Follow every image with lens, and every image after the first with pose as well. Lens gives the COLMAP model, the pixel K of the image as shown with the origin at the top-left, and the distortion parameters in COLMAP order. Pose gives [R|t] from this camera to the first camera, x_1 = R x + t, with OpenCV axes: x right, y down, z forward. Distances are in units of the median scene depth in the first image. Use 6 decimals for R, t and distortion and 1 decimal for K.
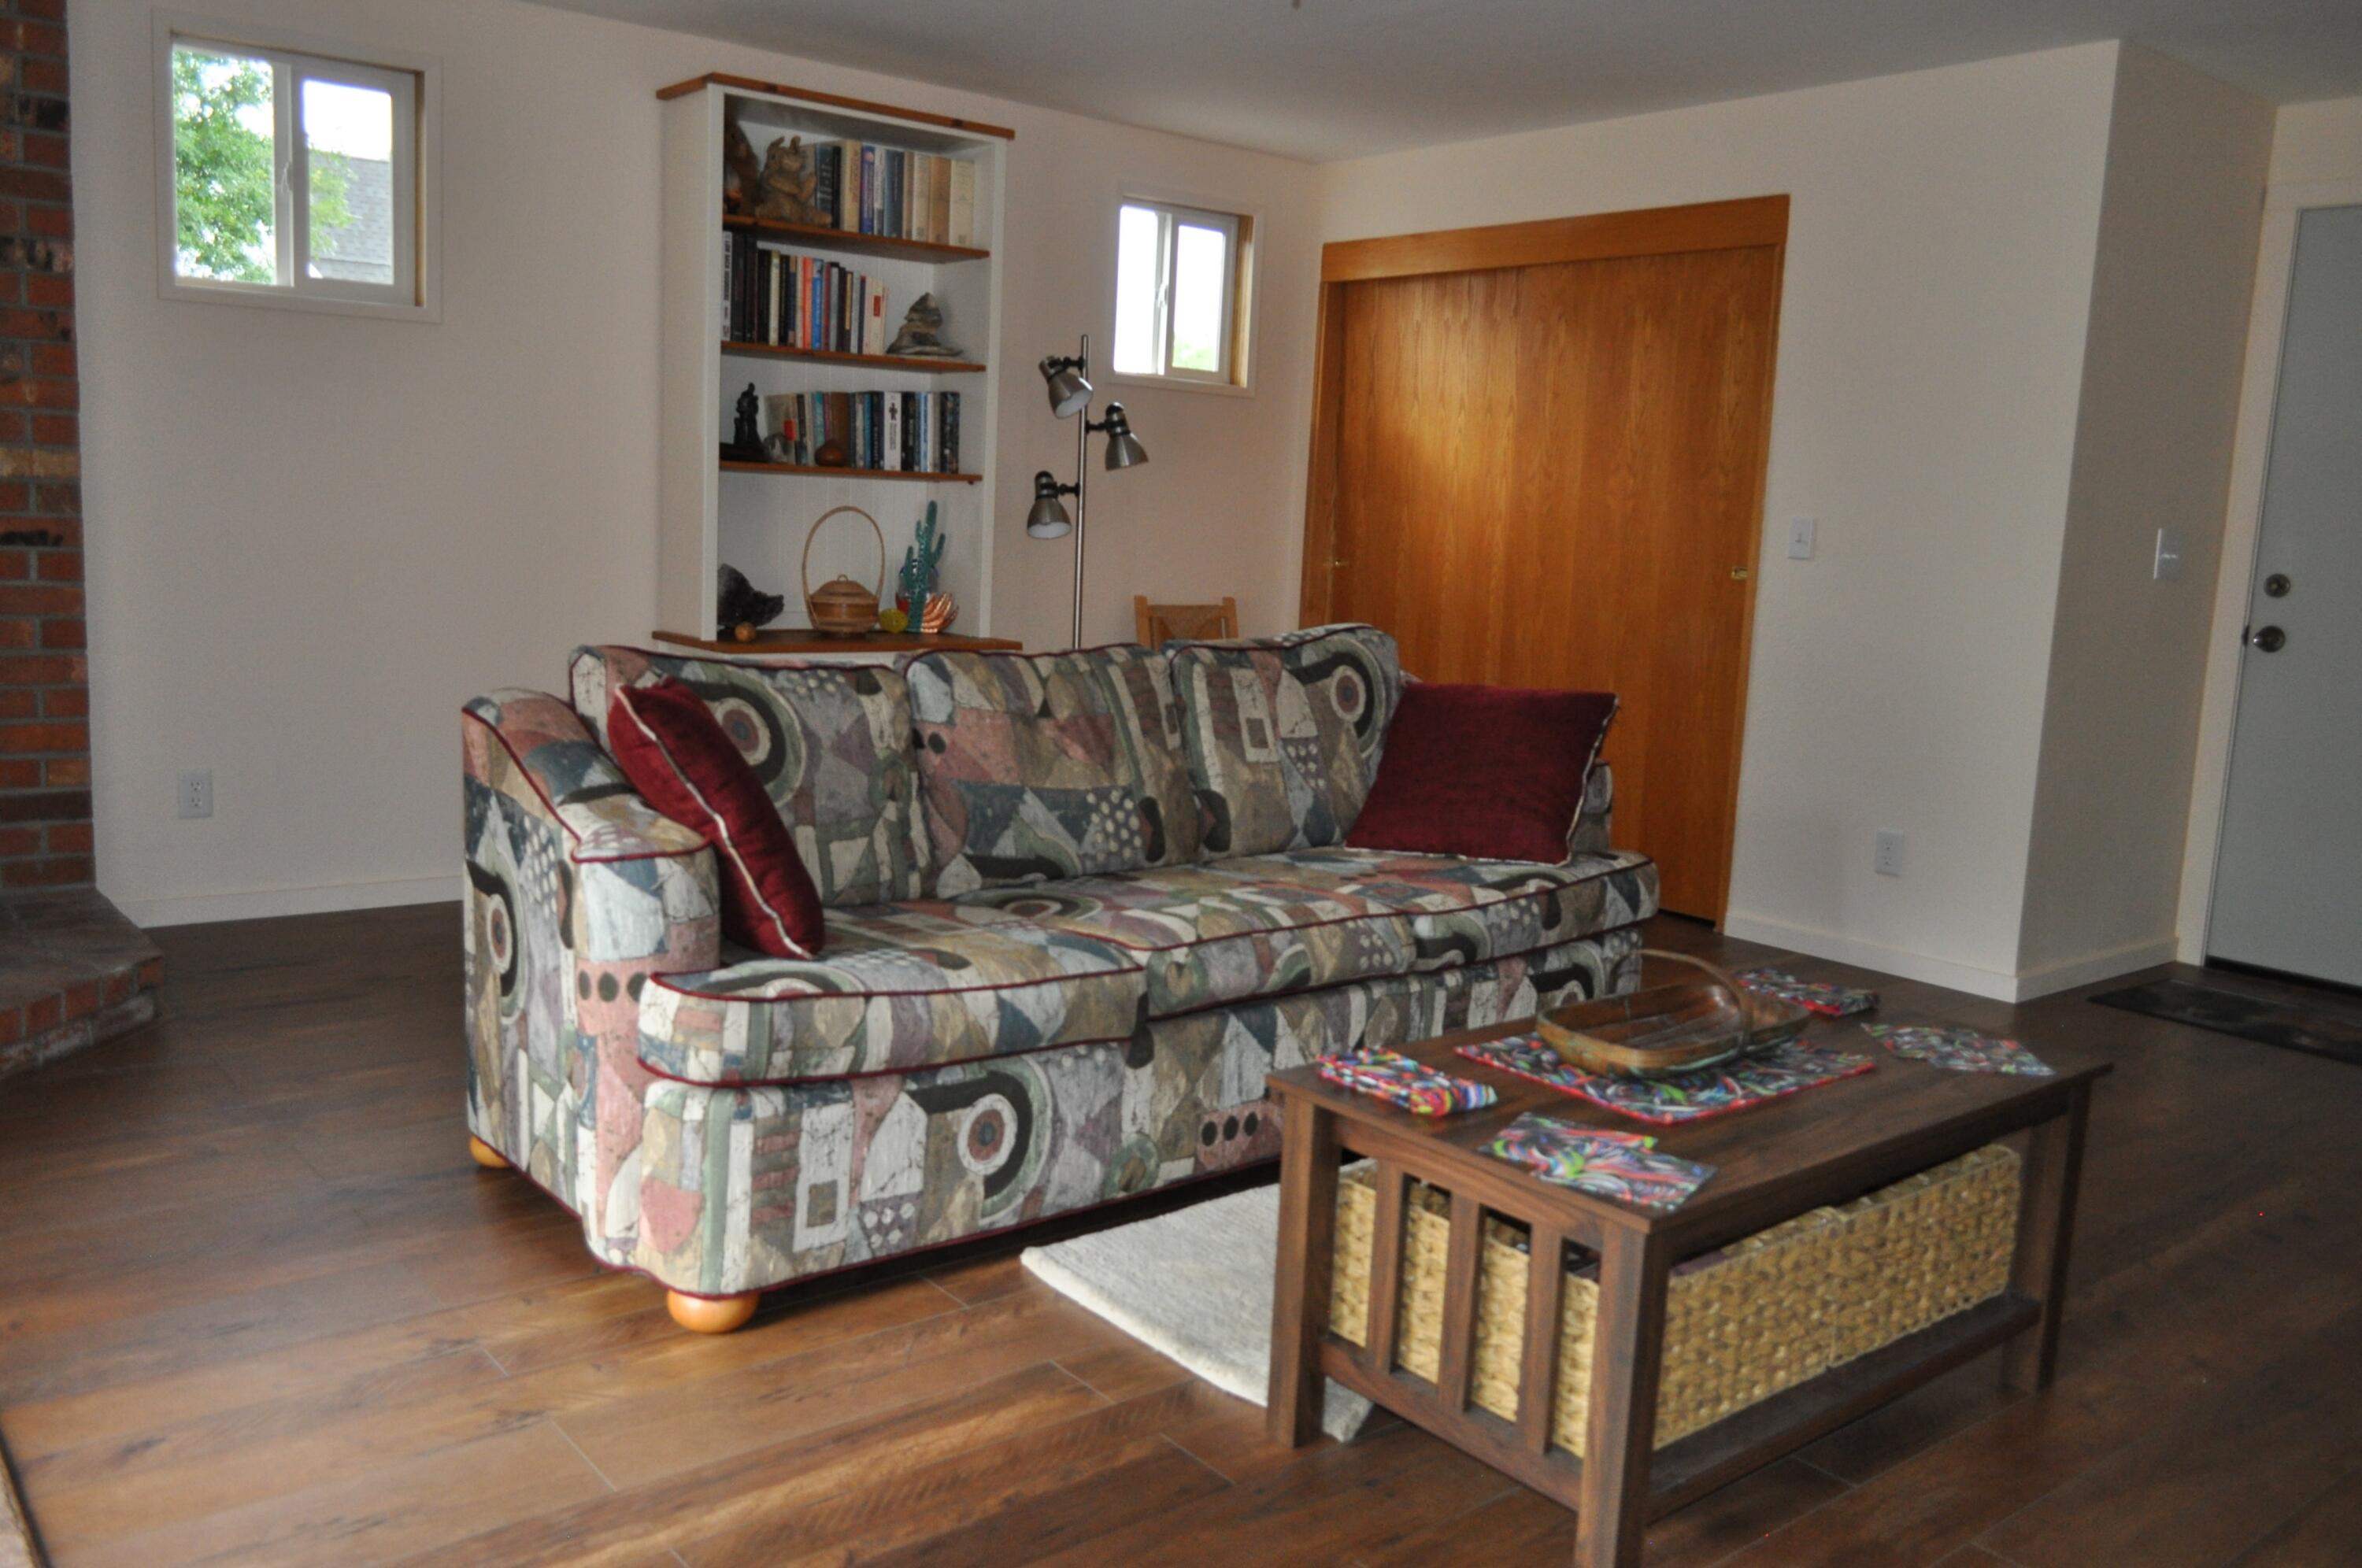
lens RADIAL K [[1847.5, 0, 1178.7], [0, 1847.5, 781.8], [0, 0, 1]] dist [-0.010484, -0.006218]
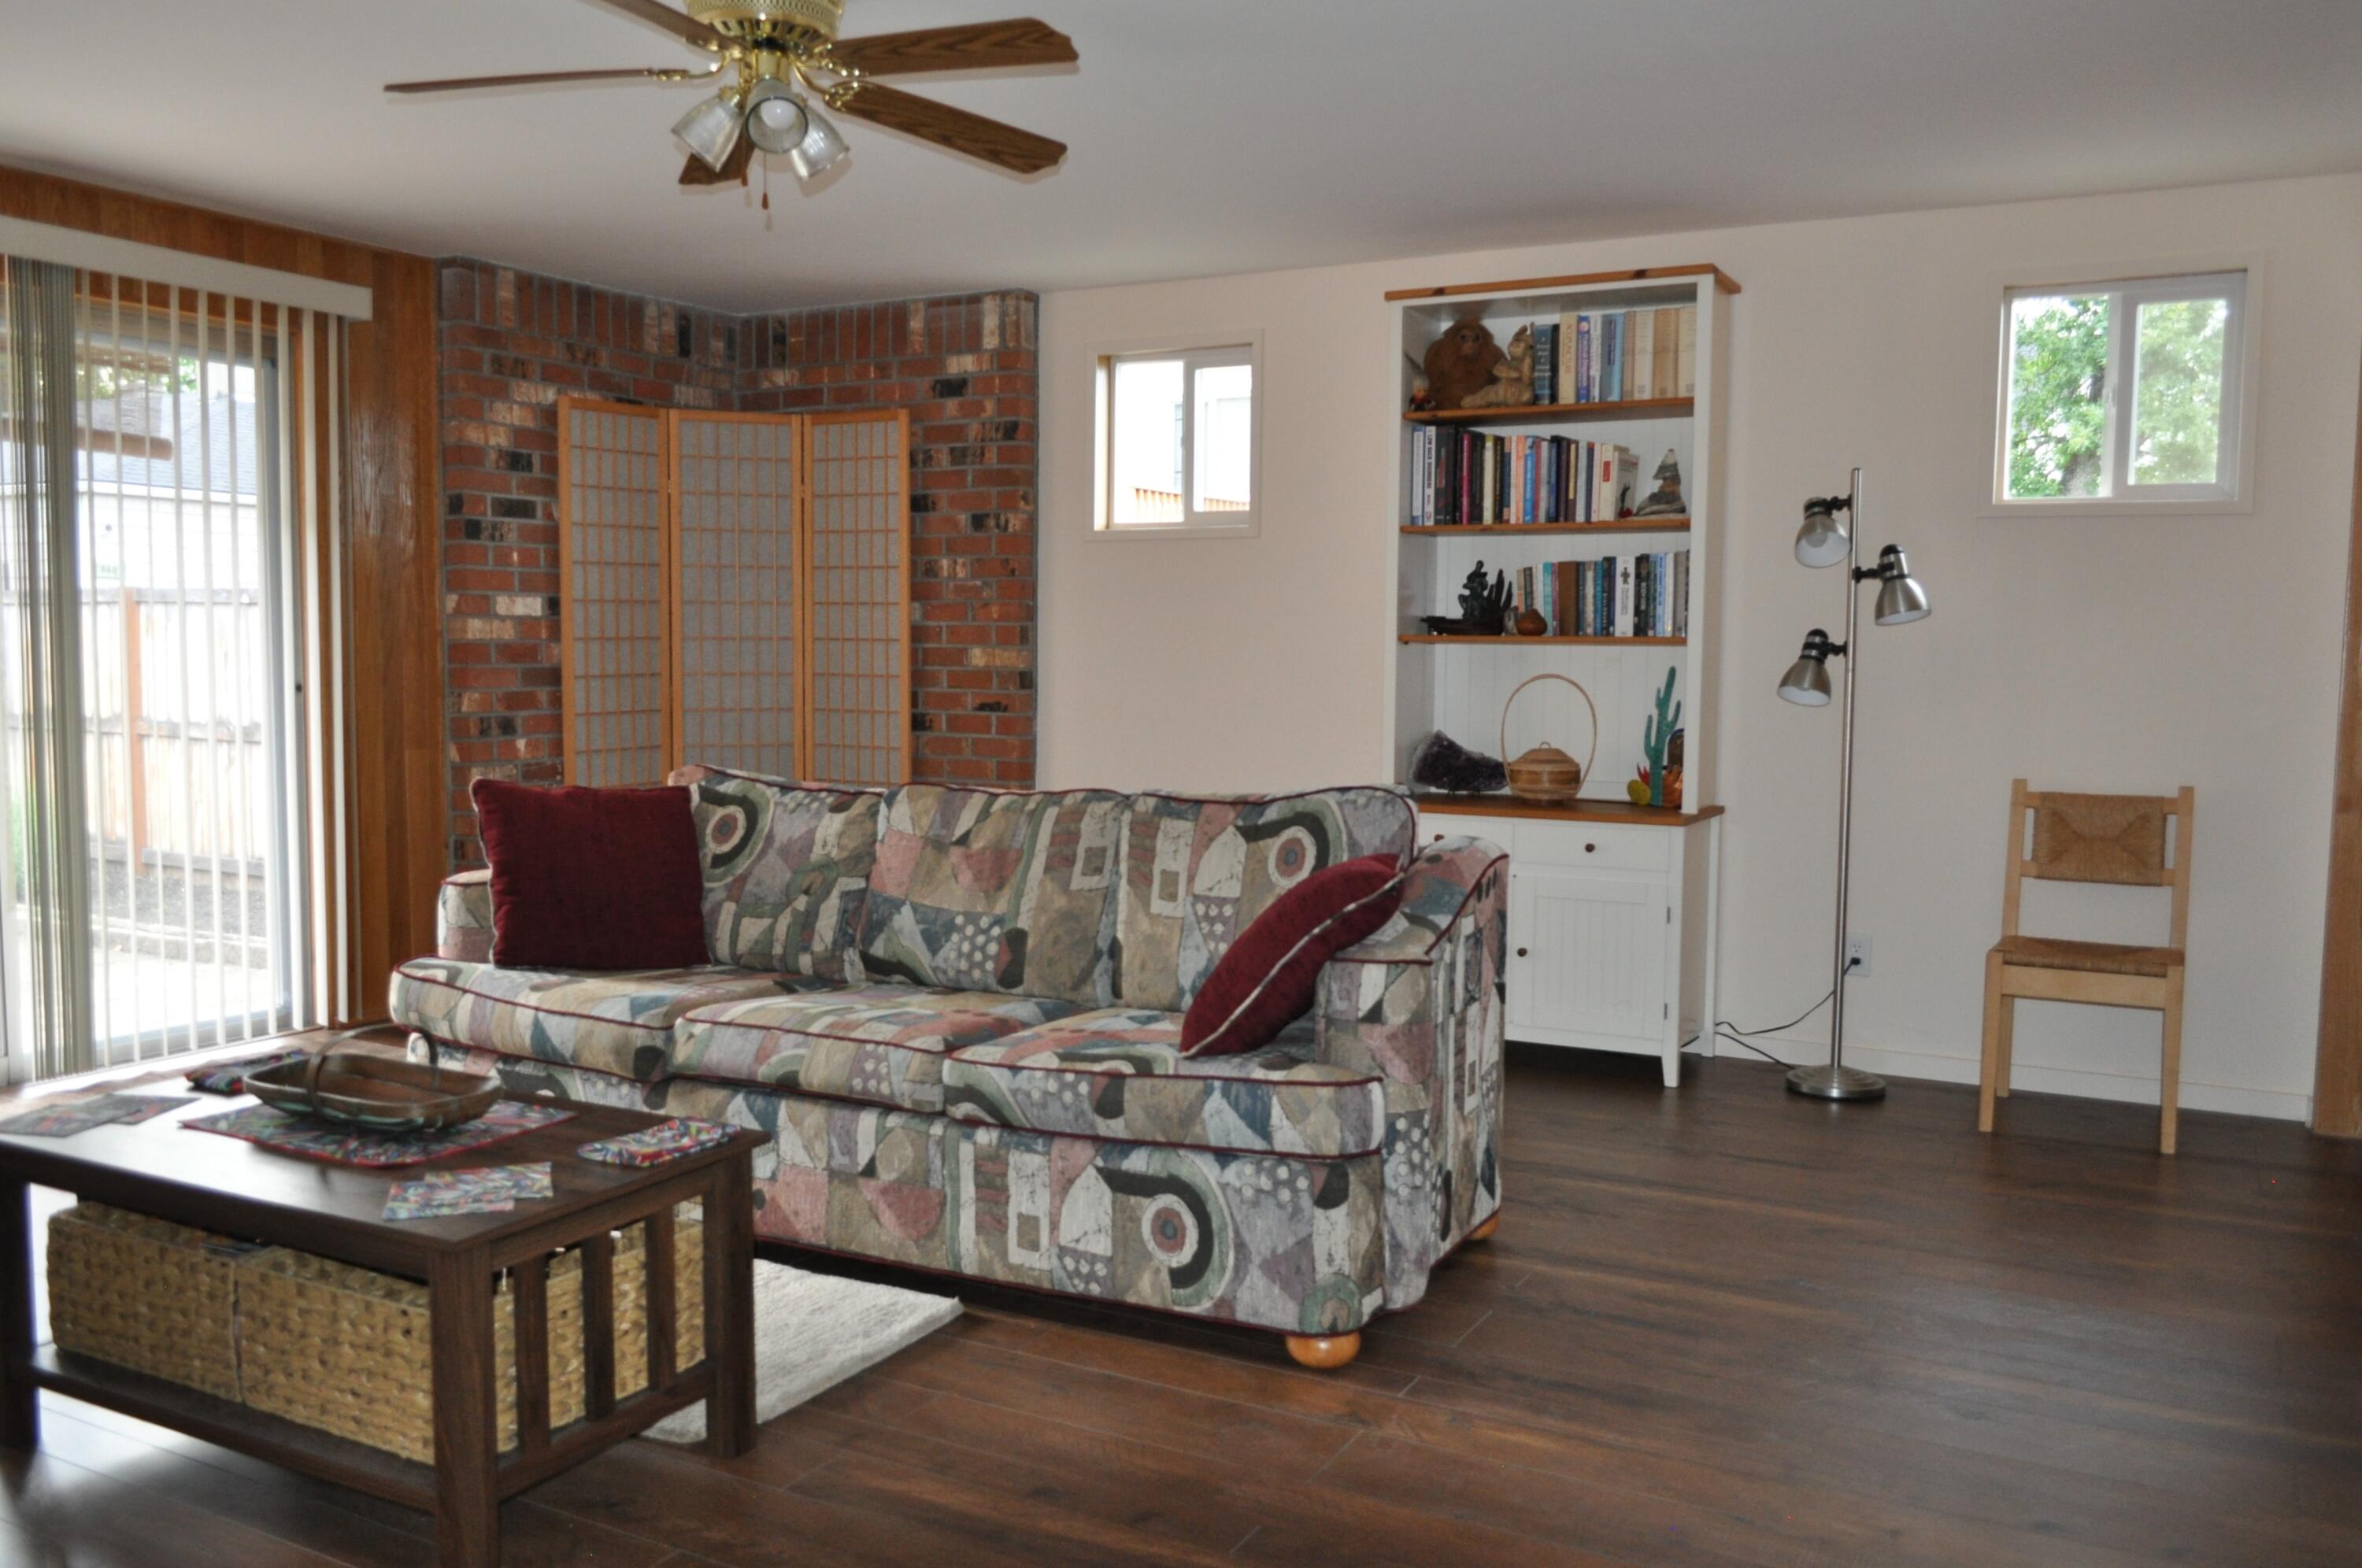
lens RADIAL K [[1847.5, 0, 1182.3], [0, 1847.5, 788.5], [0, 0, 1]] dist [-0.010484, -0.006218]
pose [[0.395396, 0.028130, -0.918080, 0.836586], [-0.126846, 0.991626, -0.024246, -0.048517], [0.909710, 0.126042, 0.395653, 0.546551]]
